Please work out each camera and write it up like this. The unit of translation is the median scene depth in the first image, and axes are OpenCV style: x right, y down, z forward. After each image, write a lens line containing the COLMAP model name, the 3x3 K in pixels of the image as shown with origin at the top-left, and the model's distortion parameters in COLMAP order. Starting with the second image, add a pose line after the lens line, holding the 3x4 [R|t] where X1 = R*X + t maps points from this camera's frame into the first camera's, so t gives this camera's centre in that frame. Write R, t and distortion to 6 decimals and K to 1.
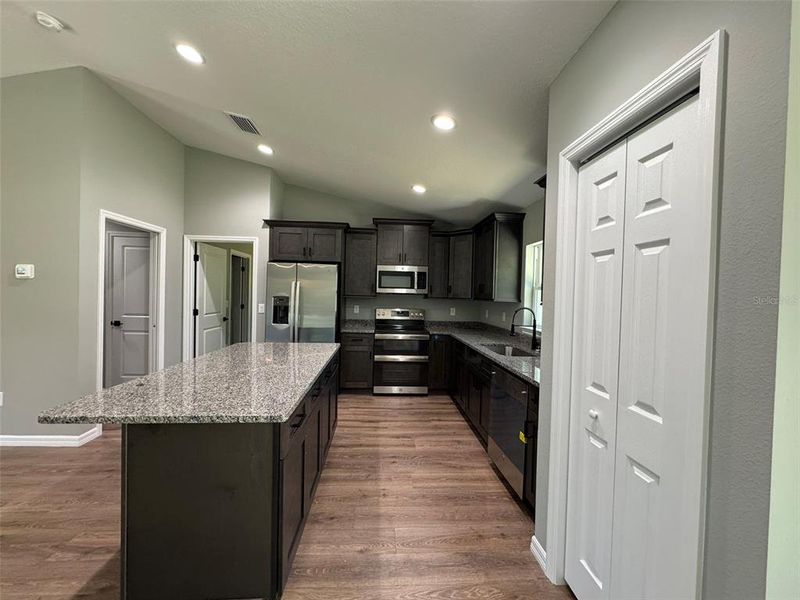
lens RADIAL K [[319.0, 0, 400.0], [0, 319.0, 298.6], [0, 0, 1]] dist [-0.001358, 0.000280]
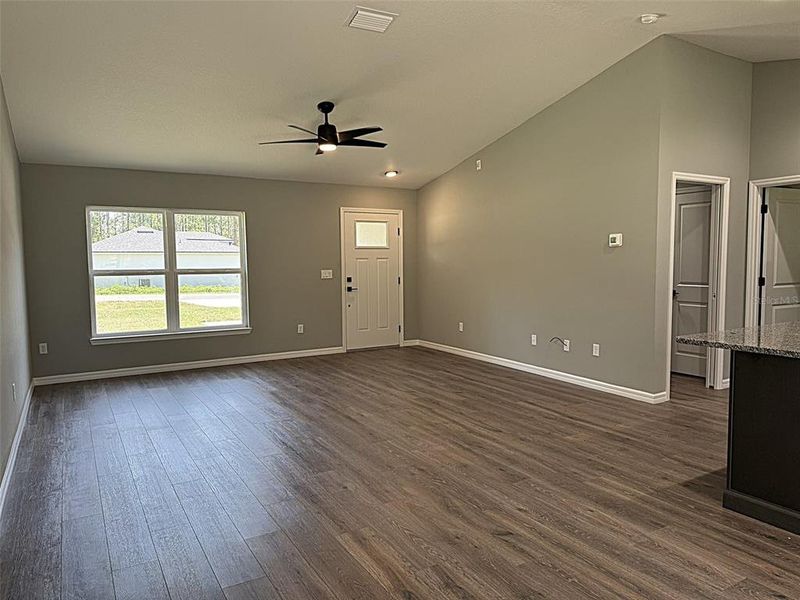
lens RADIAL K [[559.7, 0, 405.6], [0, 559.7, 302.6], [0, 0, 1]] dist [0.028416, -0.036259]
pose [[0.453308, 0.038347, -0.890529, 0.182693], [0.009892, 0.998796, 0.048045, 0.022479], [0.891299, -0.030588, 0.452383, -0.392789]]
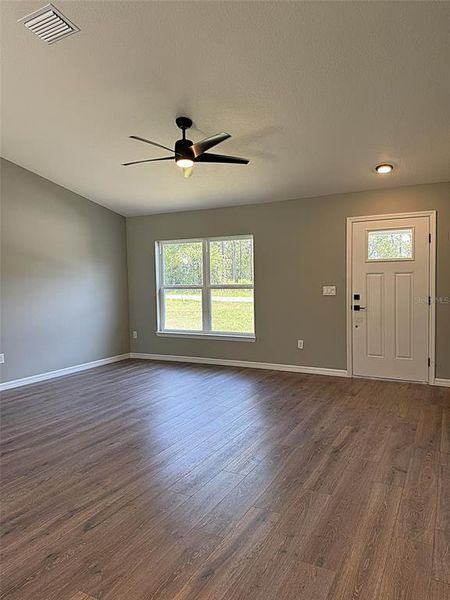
lens RADIAL K [[412.5, 0, 219.5], [0, 412.5, 302.8], [0, 0, 1]] dist [-0.018561, -0.006307]
pose [[-0.545319, 0.025995, -0.837825, -0.348245], [-0.007977, 0.999313, 0.036198, 0.007979], [0.838191, 0.026422, -0.544737, 0.686799]]
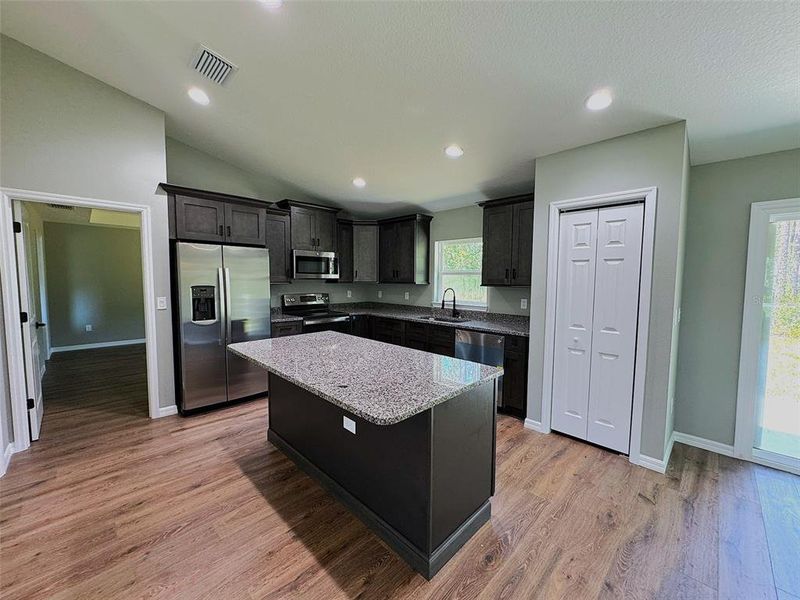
lens RADIAL K [[319.0, 0, 399.0], [0, 319.0, 299.7], [0, 0, 1]] dist [-0.001358, 0.000280]
pose [[0.751658, -0.064333, 0.656408, -0.540204], [0.020096, 0.997003, 0.074703, -0.023634], [-0.659247, -0.042960, 0.750698, 0.075264]]
